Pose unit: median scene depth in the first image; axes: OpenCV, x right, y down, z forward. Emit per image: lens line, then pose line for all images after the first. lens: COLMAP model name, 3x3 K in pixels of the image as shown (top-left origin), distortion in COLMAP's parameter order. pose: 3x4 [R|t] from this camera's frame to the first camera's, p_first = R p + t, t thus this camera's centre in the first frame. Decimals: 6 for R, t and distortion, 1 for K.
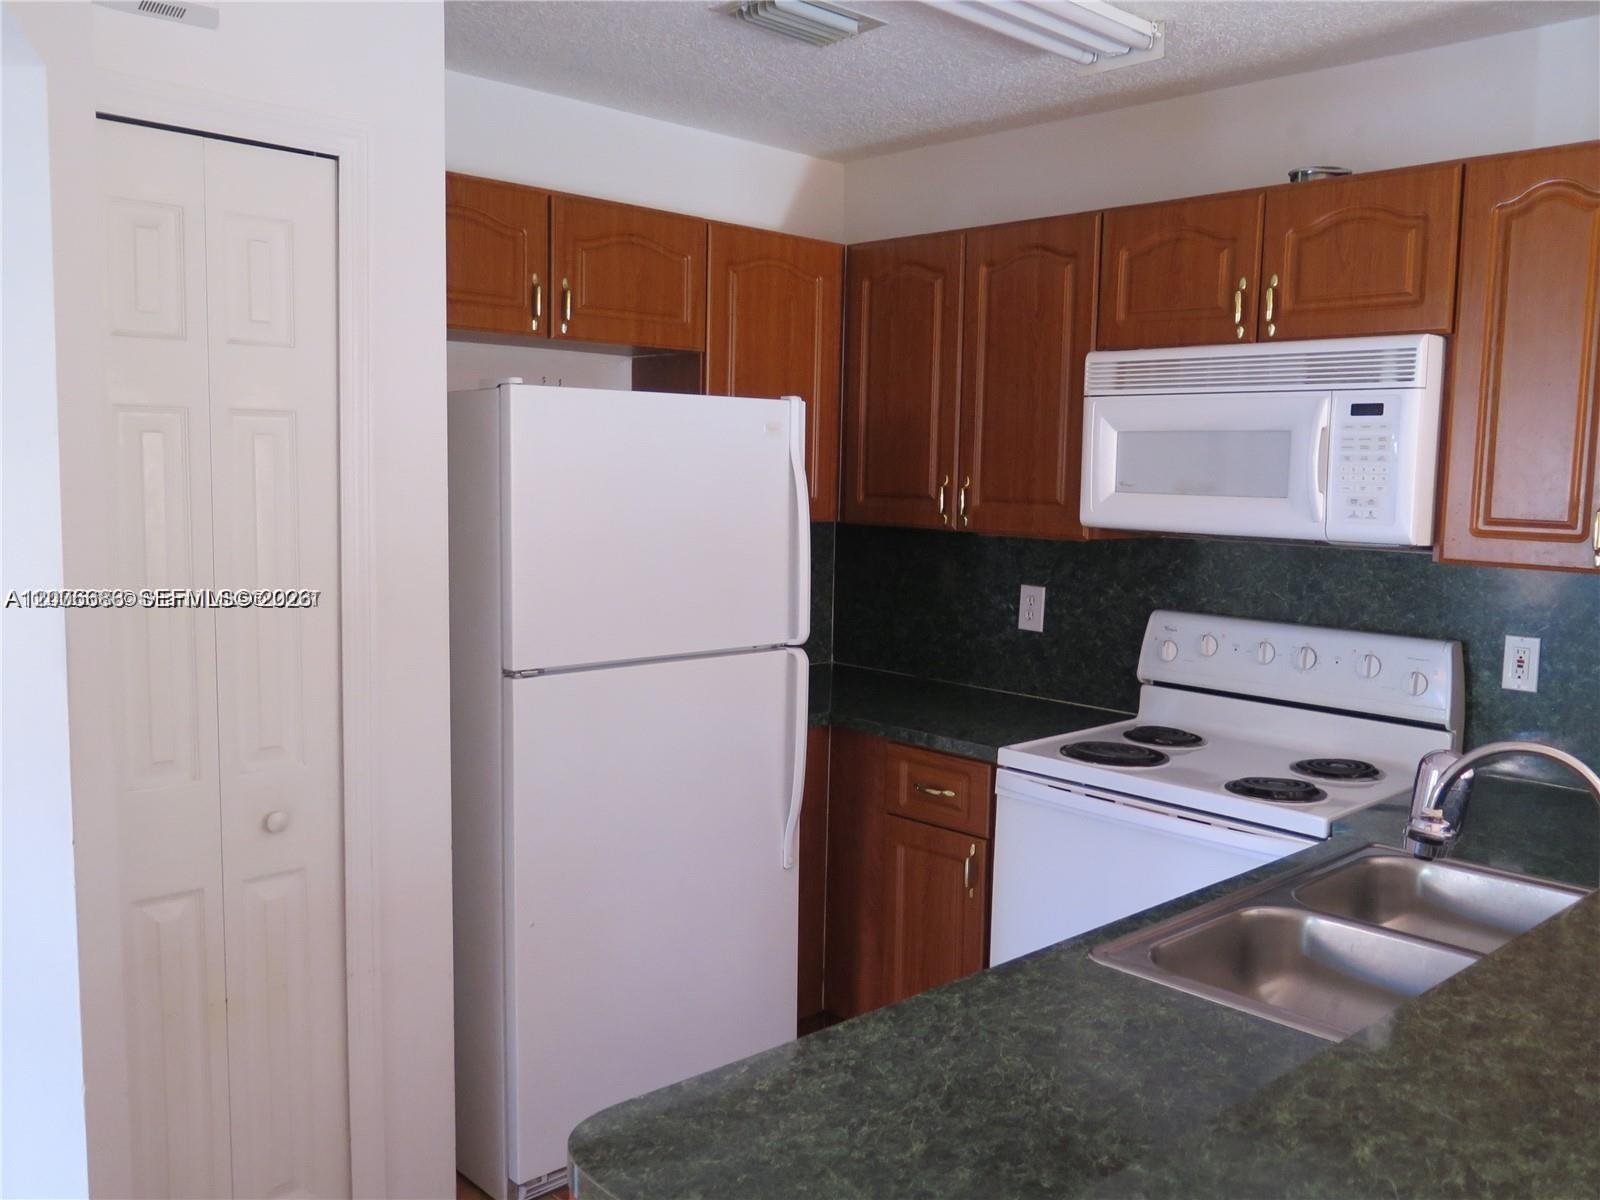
lens RADIAL K [[1347.3, 0, 800.0], [0, 1347.3, 600.0], [0, 0, 1]] dist [-0.024768, 0.007784]
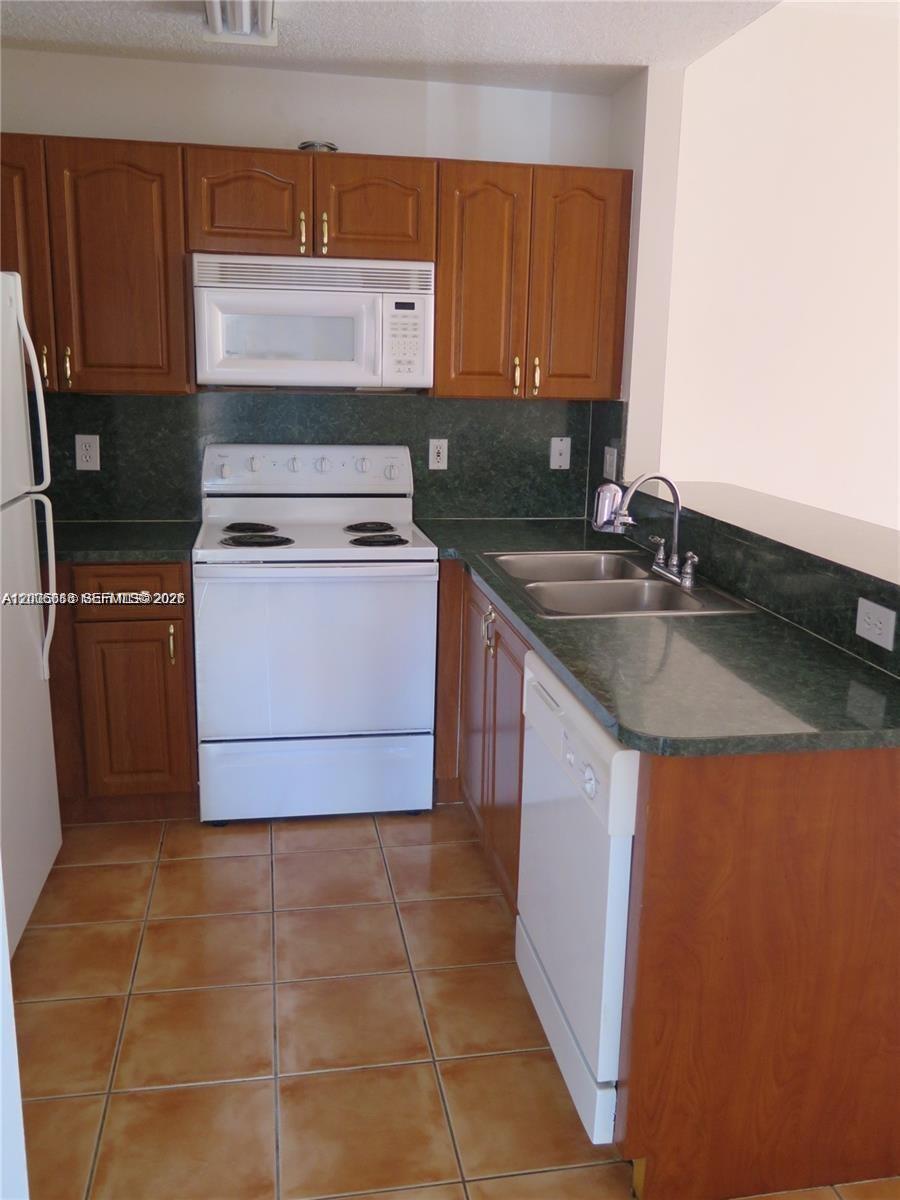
lens RADIAL K [[1010.5, 0, 450.0], [0, 1010.5, 600.0], [0, 0, 1]] dist [-0.024768, 0.007784]
pose [[0.537166, -0.195145, 0.820592, -0.575432], [0.075428, 0.980085, 0.183698, -0.008377], [-0.840098, -0.036781, 0.541187, 0.228919]]
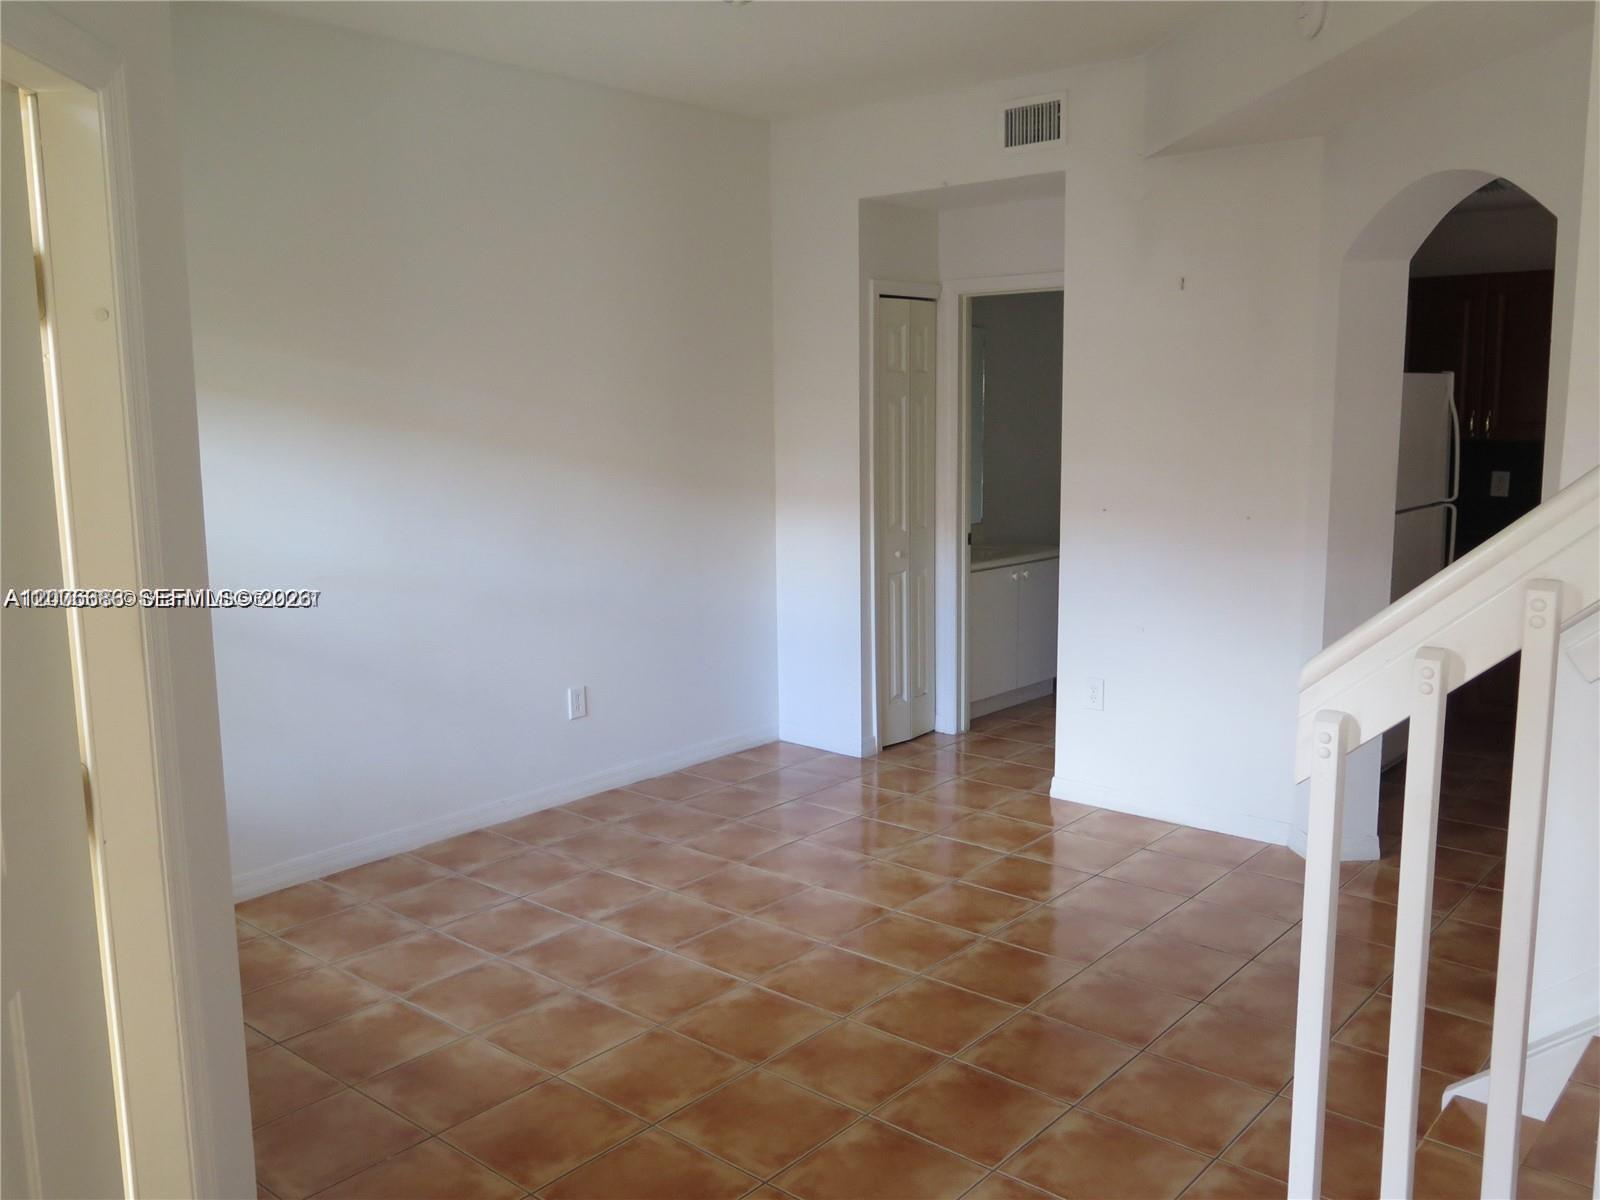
lens RADIAL K [[1347.3, 0, 800.0], [0, 1347.3, 600.0], [0, 0, 1]] dist [-0.024768, 0.007784]
pose [[0.993578, -0.044619, 0.103982, -1.176919], [0.039378, 0.997874, 0.051930, 0.038672], [-0.106078, -0.047502, 0.993223, -0.837220]]
